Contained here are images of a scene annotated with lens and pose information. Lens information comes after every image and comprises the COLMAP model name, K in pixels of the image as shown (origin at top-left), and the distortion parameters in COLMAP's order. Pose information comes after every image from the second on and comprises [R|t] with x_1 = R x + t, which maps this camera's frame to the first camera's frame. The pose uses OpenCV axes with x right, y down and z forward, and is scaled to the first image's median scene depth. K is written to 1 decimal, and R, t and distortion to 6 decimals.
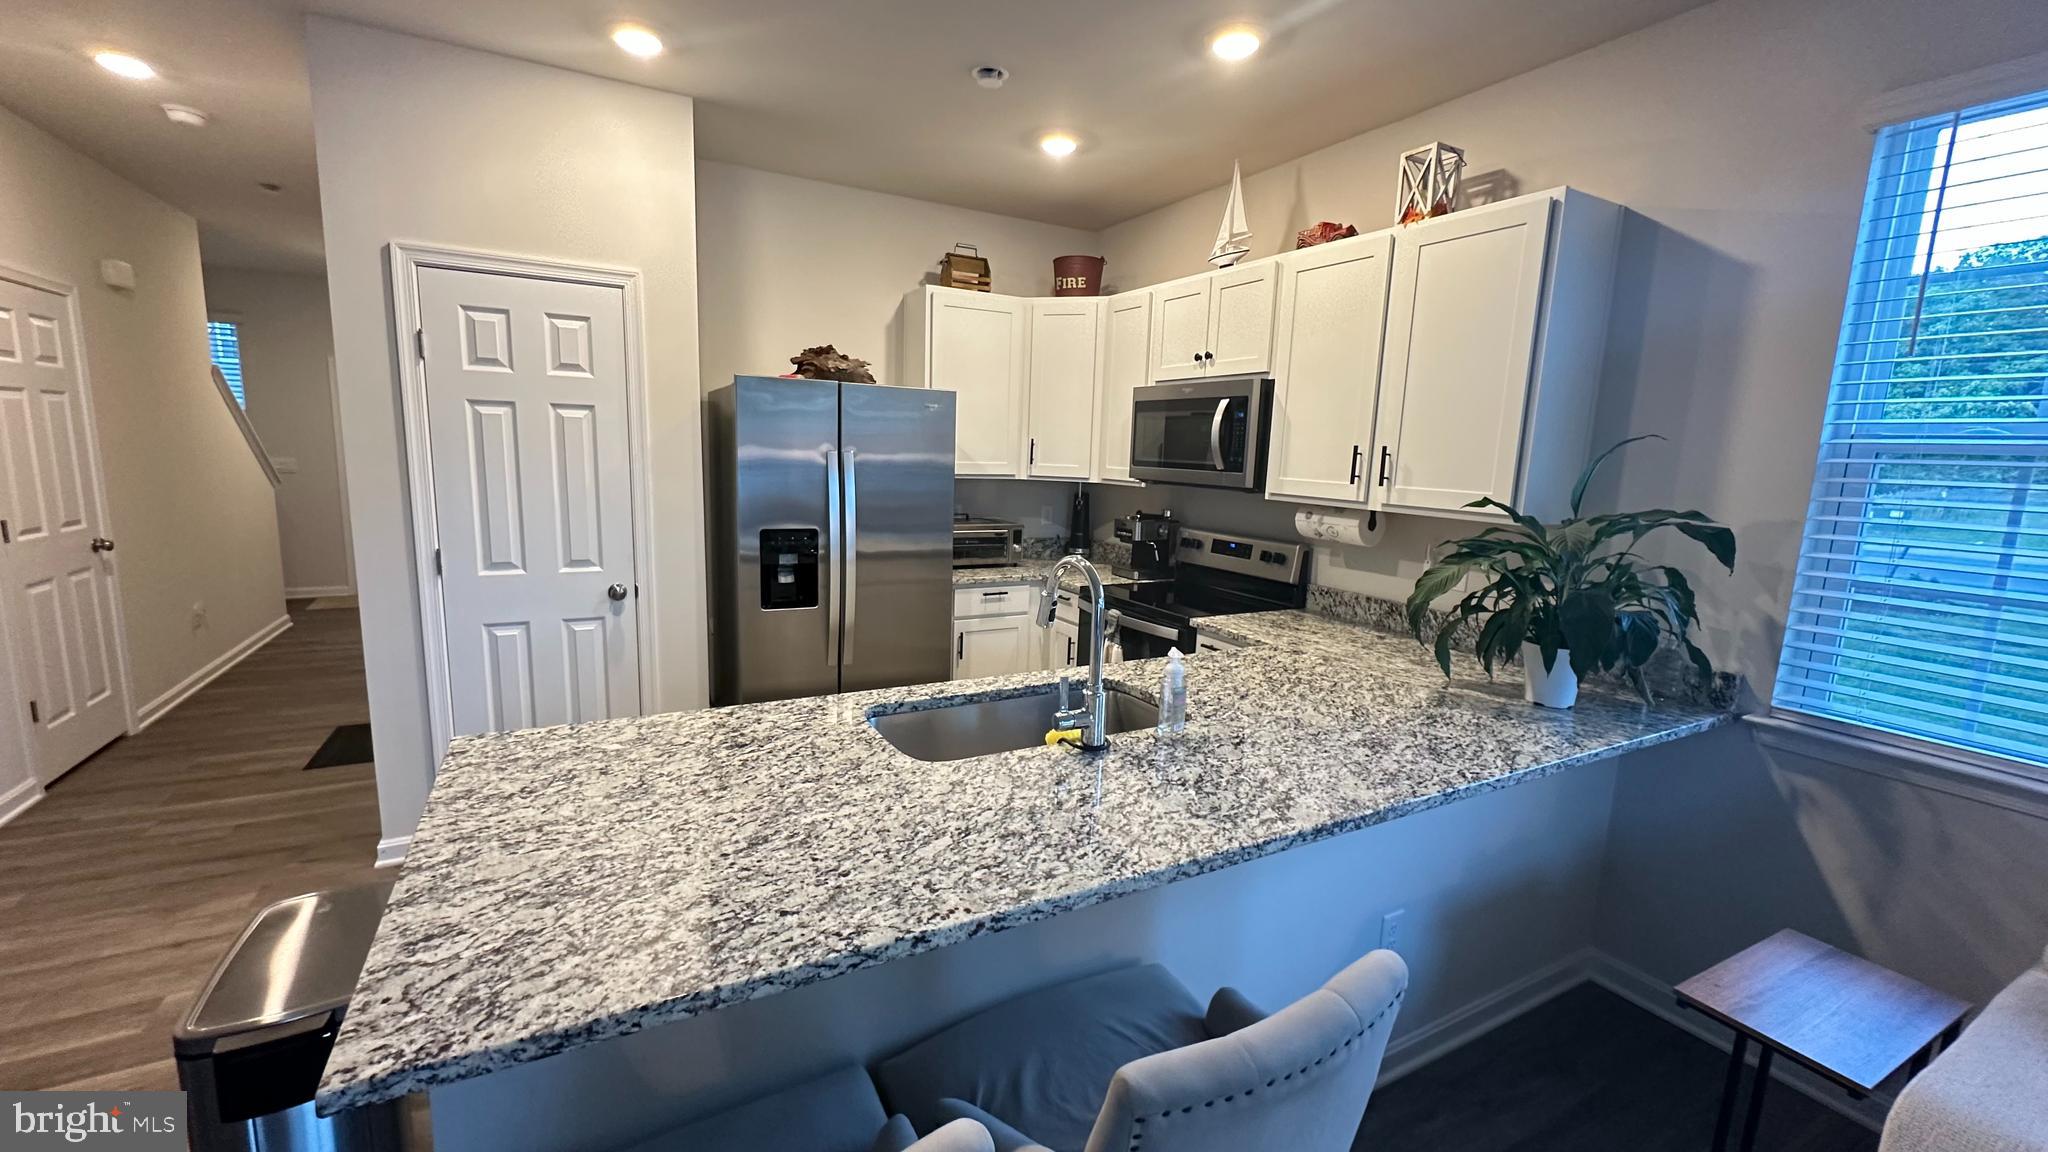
lens RADIAL K [[814.0, 0, 1021.4], [0, 814.0, 581.2], [0, 0, 1]] dist [-0.001631, 0.000223]
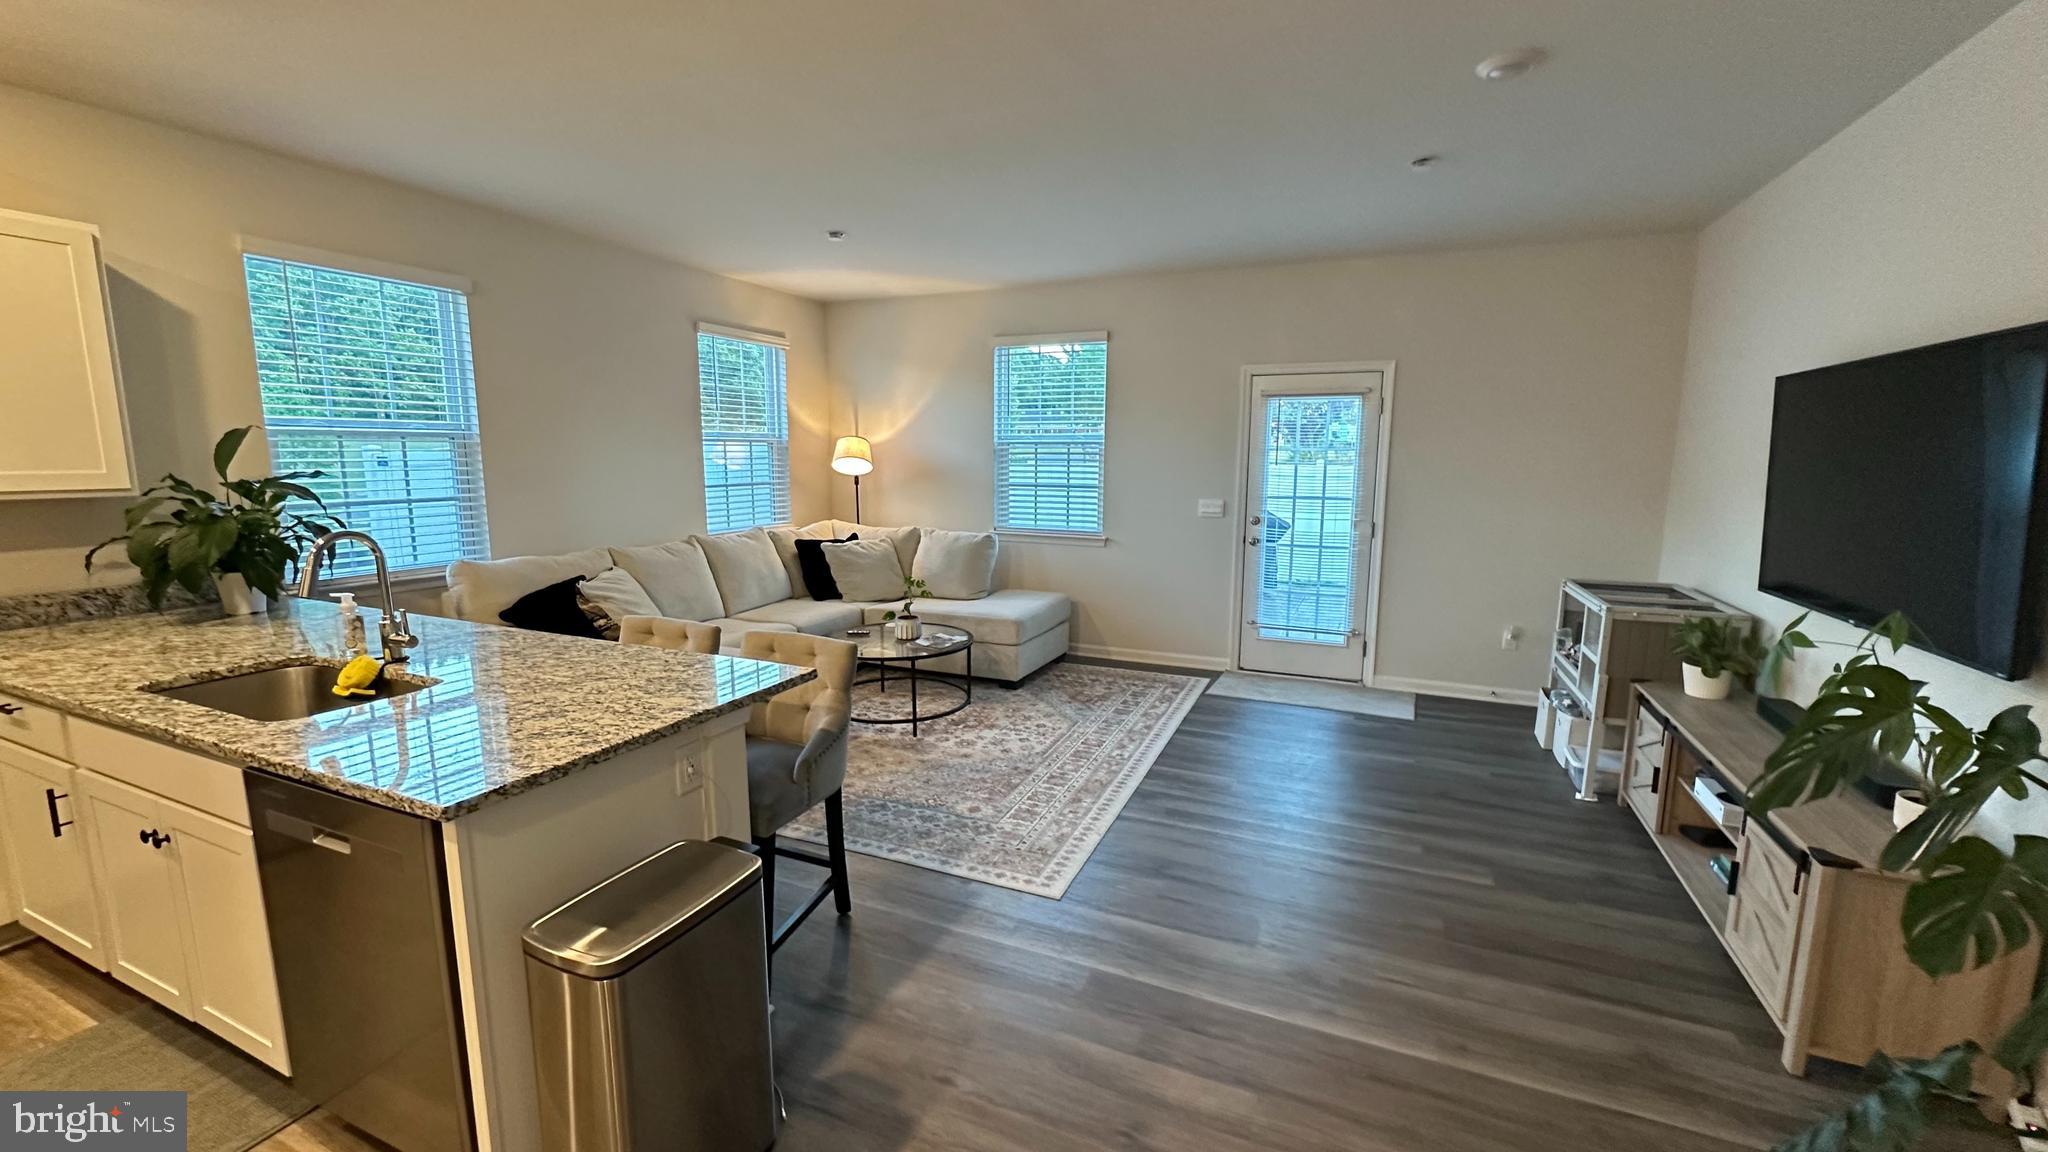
lens RADIAL K [[814.0, 0, 1022.4], [0, 814.0, 570.1], [0, 0, 1]] dist [-0.001631, 0.000223]
pose [[-0.607669, -0.152288, 0.779453, -0.950132], [0.103060, 0.958024, 0.267524, -0.122011], [-0.787475, 0.242897, -0.566467, 0.524361]]
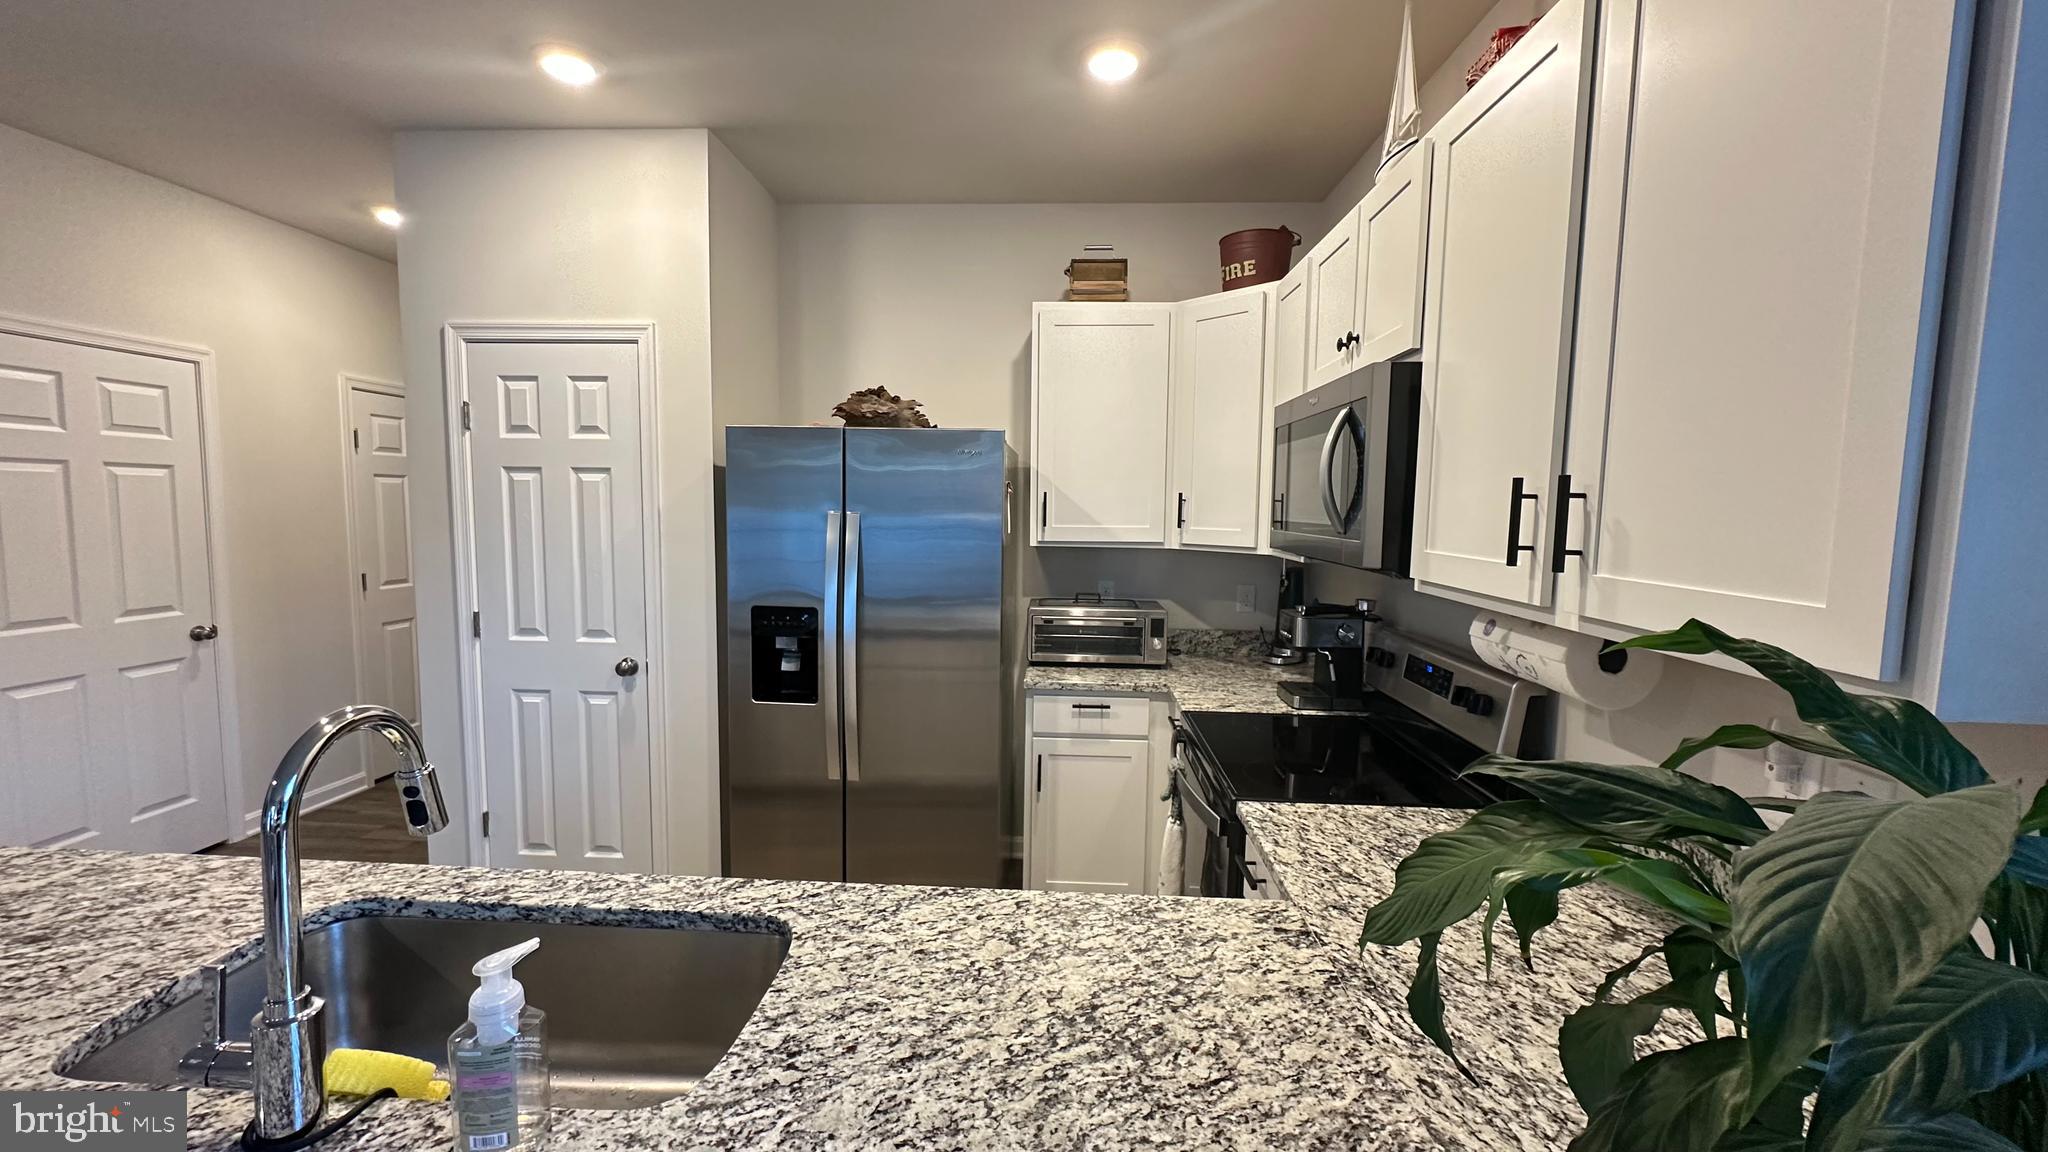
lens RADIAL K [[814.0, 0, 1021.0], [0, 814.0, 580.9], [0, 0, 1]] dist [-0.001631, 0.000223]
pose [[0.851067, 0.028071, -0.524307, 0.385705], [-0.071424, 0.995477, -0.062640, -0.060847], [0.520177, 0.090759, 0.849222, 0.462244]]
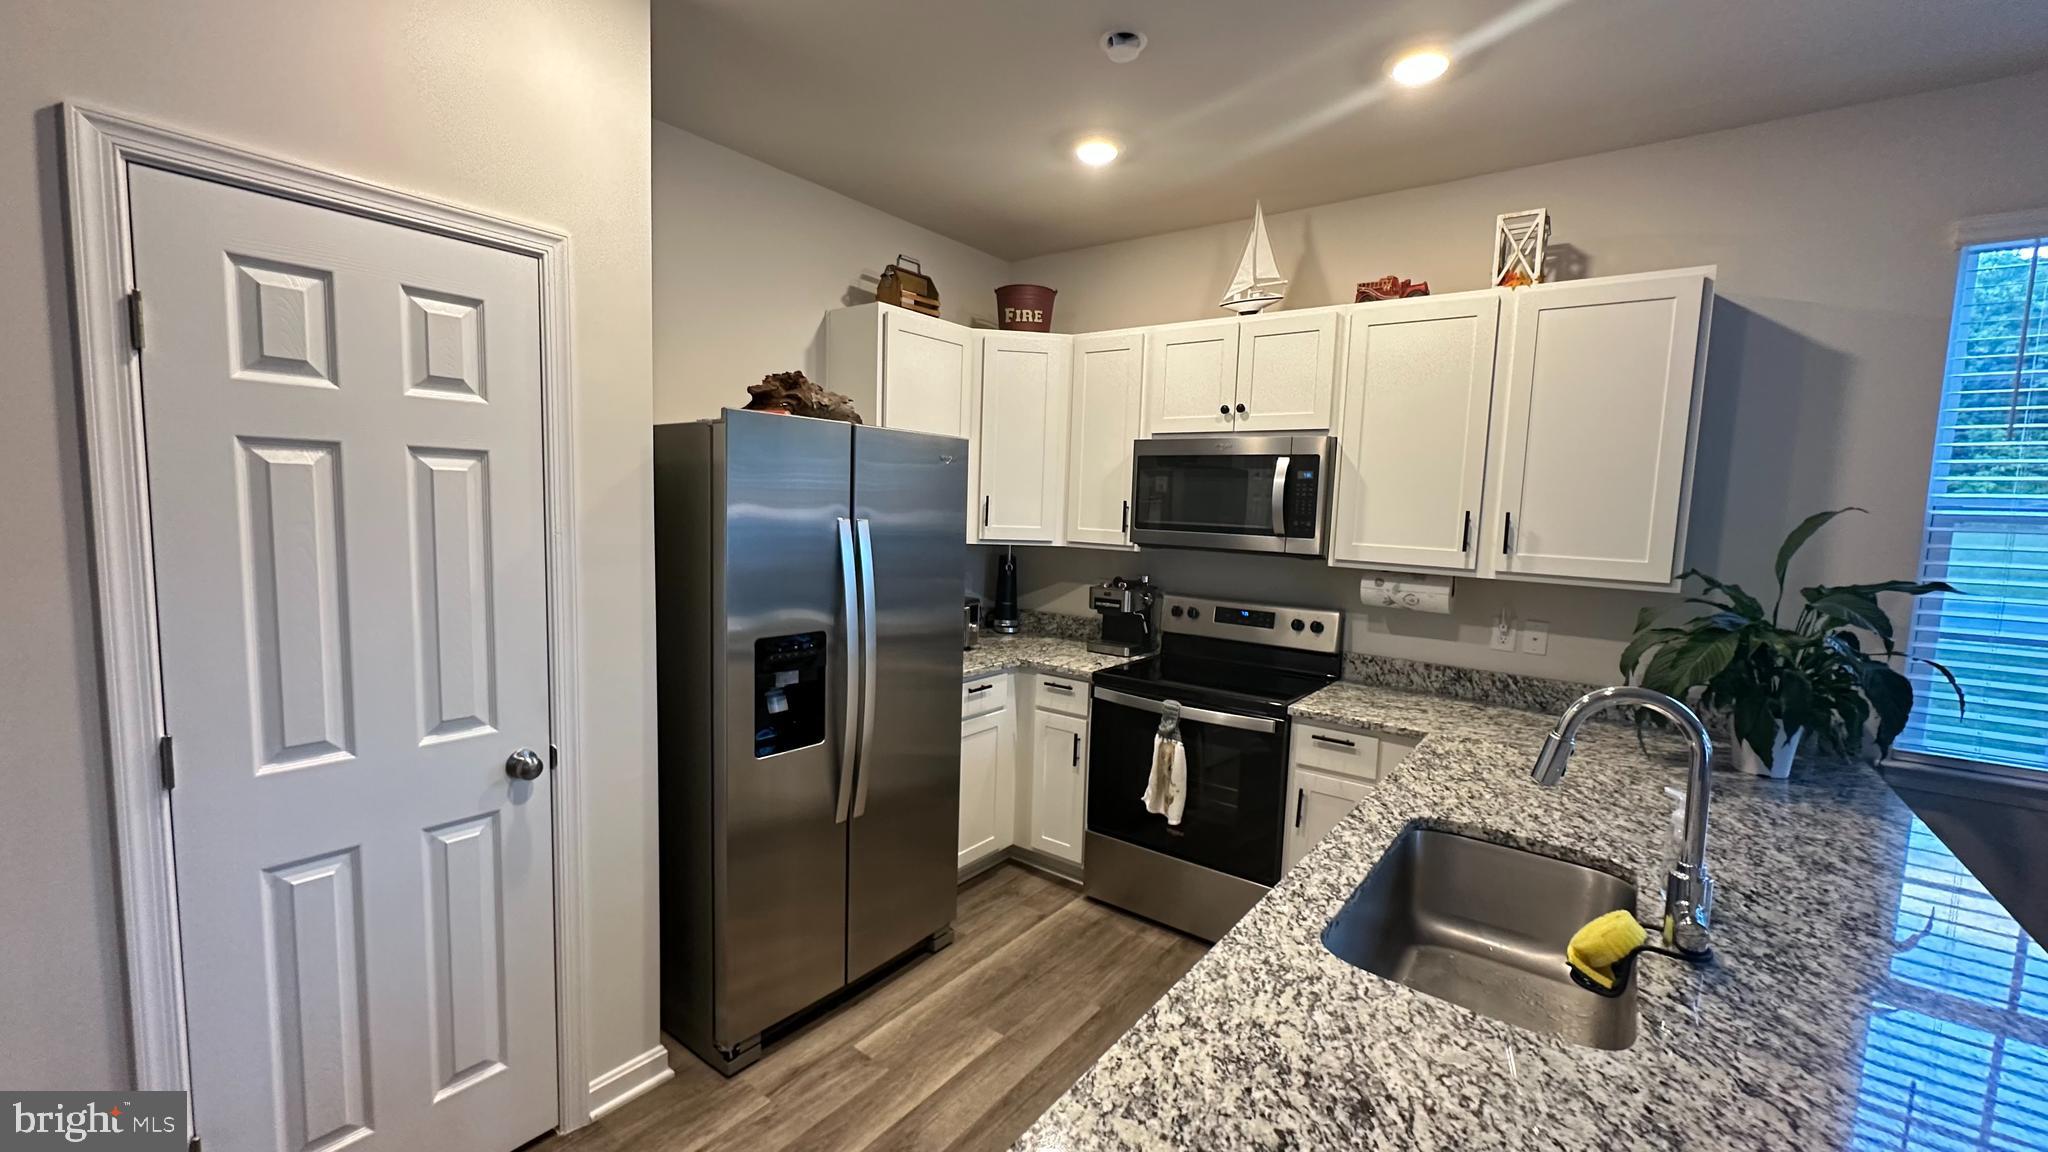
lens RADIAL K [[814.0, 0, 1022.4], [0, 814.0, 581.7], [0, 0, 1]] dist [-0.001631, 0.000223]
pose [[0.912111, -0.044662, 0.407503, -0.422272], [0.064367, 0.997320, -0.034768, -0.079062], [-0.404858, 0.057942, 0.912542, 0.324629]]
